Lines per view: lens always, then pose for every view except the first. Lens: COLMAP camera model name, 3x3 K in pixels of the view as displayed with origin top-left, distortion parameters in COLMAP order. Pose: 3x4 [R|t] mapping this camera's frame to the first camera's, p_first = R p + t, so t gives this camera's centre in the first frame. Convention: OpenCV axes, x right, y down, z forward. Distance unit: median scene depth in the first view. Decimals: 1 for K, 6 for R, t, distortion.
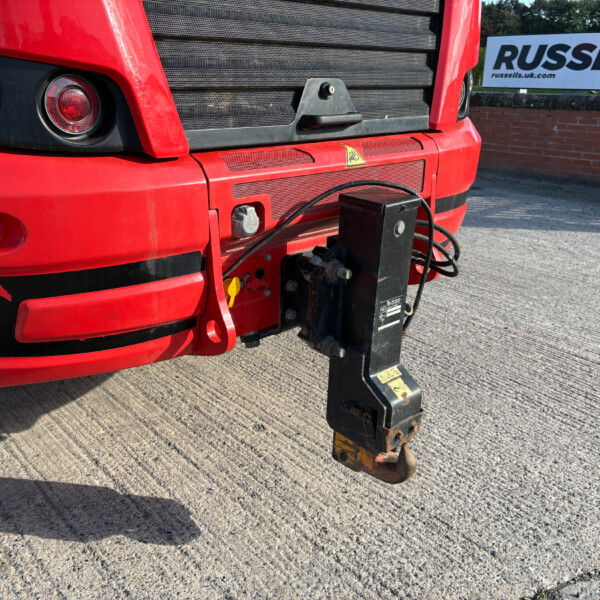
lens RADIAL K [[600.7, 0, 300.0], [0, 600.7, 300.0], [0, 0, 1]] dist [0.099221, -0.209301]
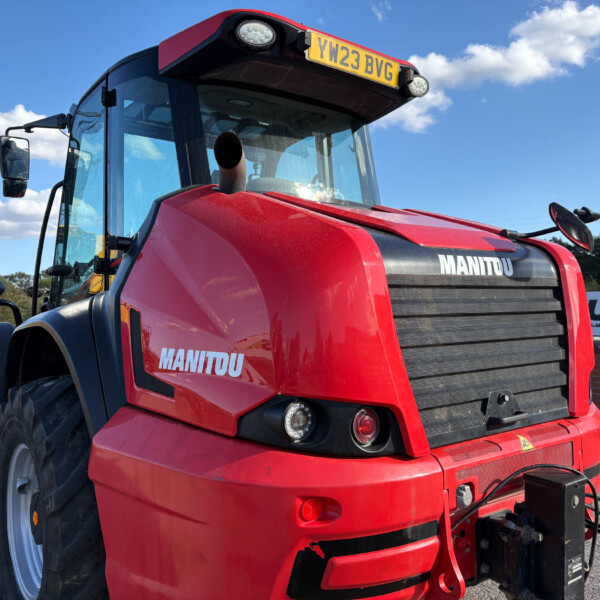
lens RADIAL K [[600.8, 0, 300.0], [0, 600.8, 300.0], [0, 0, 1]] dist [0.053375, -0.047806]
pose [[0.994791, -0.031257, -0.097030, -0.297467], [-0.006631, 0.929973, -0.367567, -0.032511], [0.101724, 0.366296, 0.924921, -0.481454]]
